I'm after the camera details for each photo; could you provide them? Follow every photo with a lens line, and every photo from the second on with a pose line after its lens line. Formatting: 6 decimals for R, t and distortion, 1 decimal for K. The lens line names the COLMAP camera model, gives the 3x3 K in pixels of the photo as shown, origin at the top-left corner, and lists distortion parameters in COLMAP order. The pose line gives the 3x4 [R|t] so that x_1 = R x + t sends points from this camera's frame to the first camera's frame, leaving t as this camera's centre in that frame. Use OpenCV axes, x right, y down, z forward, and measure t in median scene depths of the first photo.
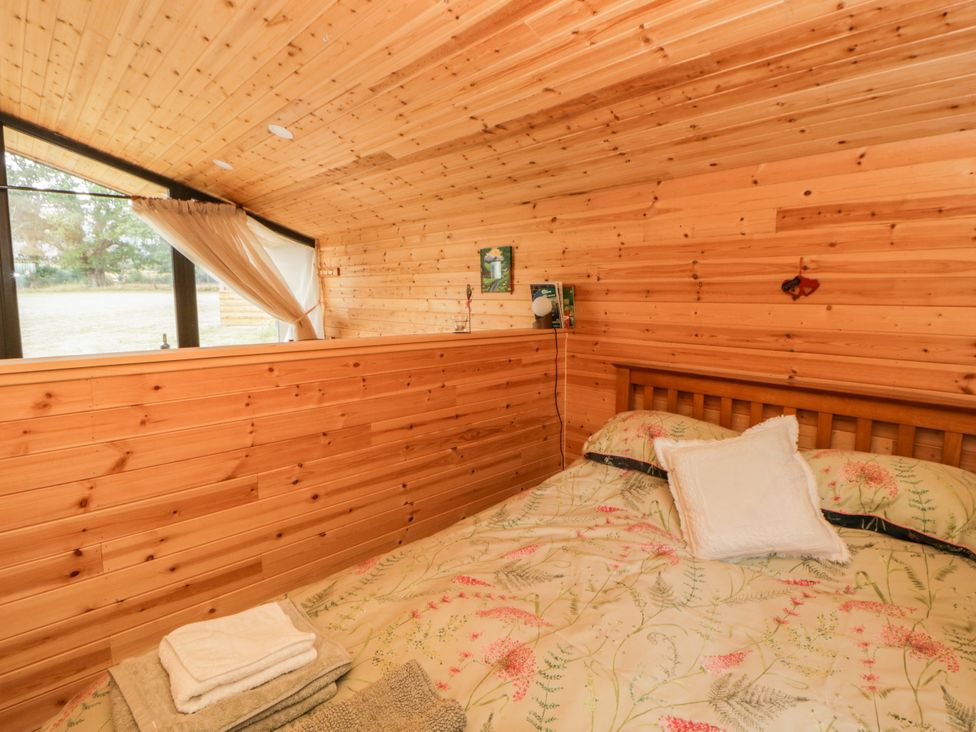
lens RADIAL K [[510.1, 0, 507.8], [0, 510.1, 343.9], [0, 0, 1]] dist [0.001565, -0.014080]
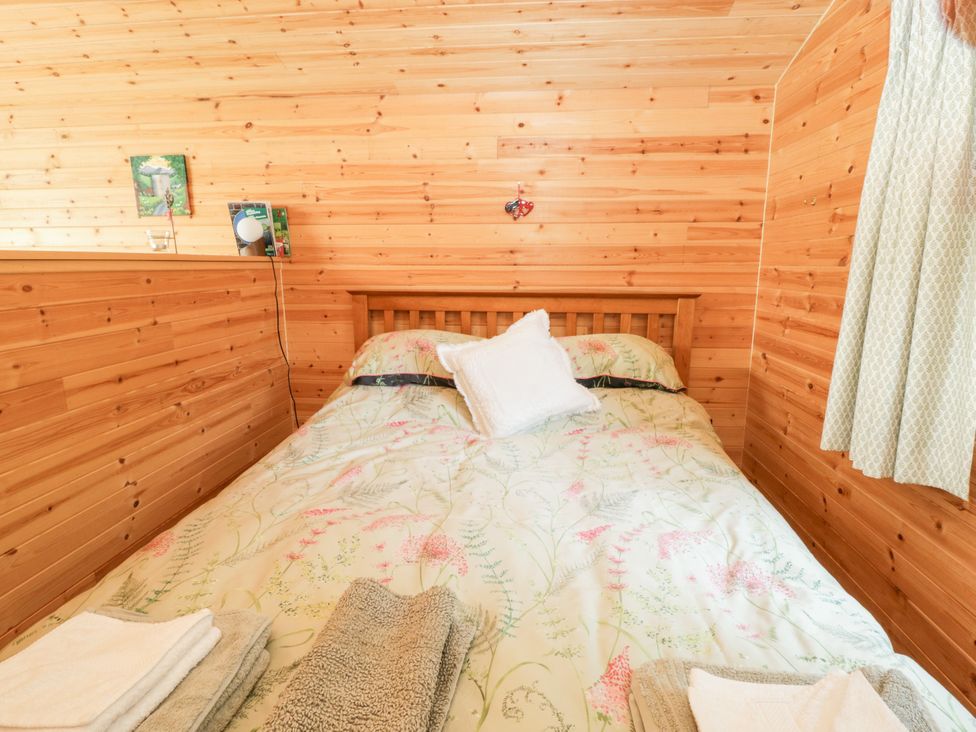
lens RADIAL K [[510.1, 0, 498.5], [0, 510.1, 362.8], [0, 0, 1]] dist [0.001565, -0.014080]
pose [[0.758959, -0.129054, 0.638221, -0.224513], [0.064610, 0.990251, 0.123405, 0.079749], [-0.647924, -0.052424, 0.759898, 0.102608]]
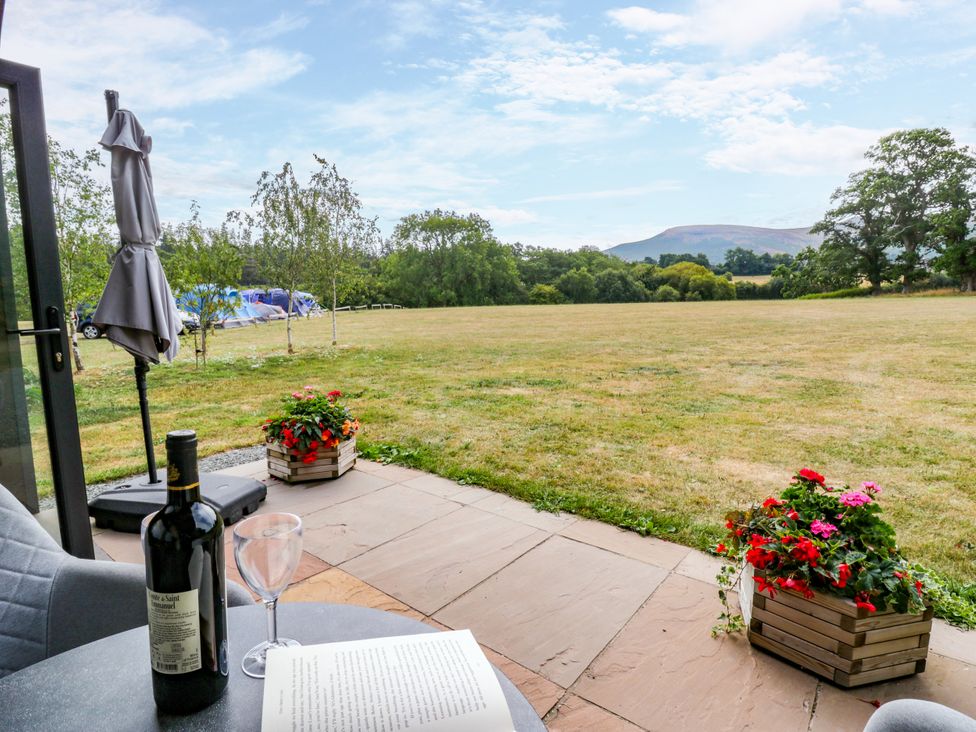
lens RADIAL K [[510.1, 0, 488.3], [0, 510.1, 368.8], [0, 0, 1]] dist [0.001565, -0.014080]
pose [[0.120573, 0.131342, -0.983977, -1.055535], [-0.096168, 0.988092, 0.120107, -0.119810], [0.988035, 0.080145, 0.131769, 2.122489]]
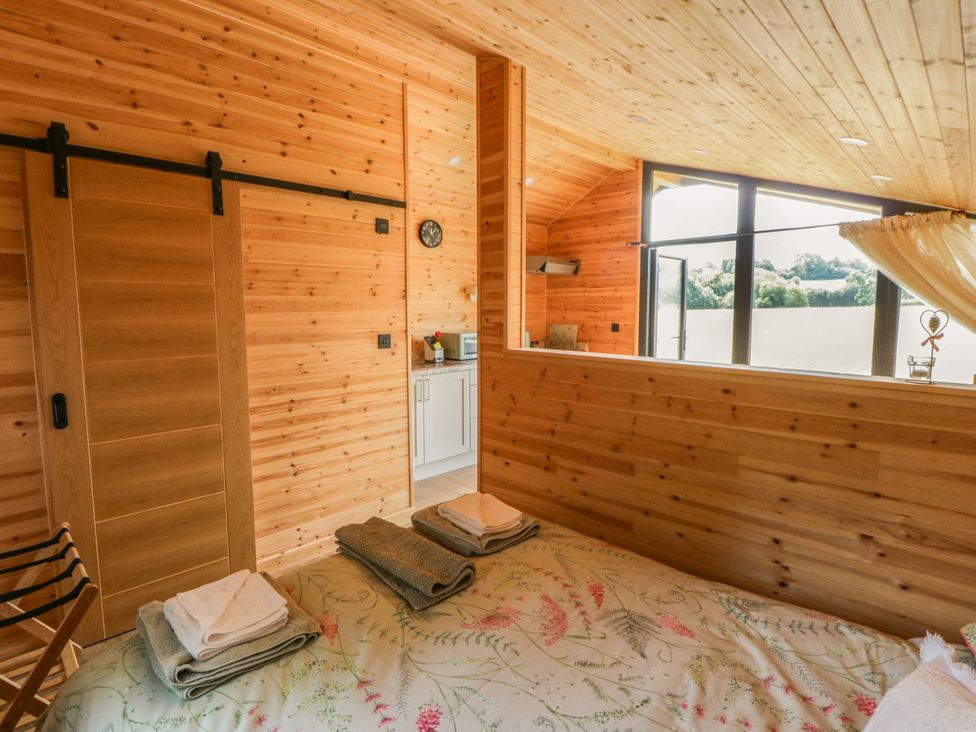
lens RADIAL K [[510.1, 0, 498.1], [0, 510.1, 355.0], [0, 0, 1]] dist [0.001565, -0.014080]
pose [[0.034903, 0.097406, -0.994633, 0.578423], [-0.097416, 0.990831, 0.093615, -0.068429], [0.994632, 0.093626, 0.044071, 0.428981]]
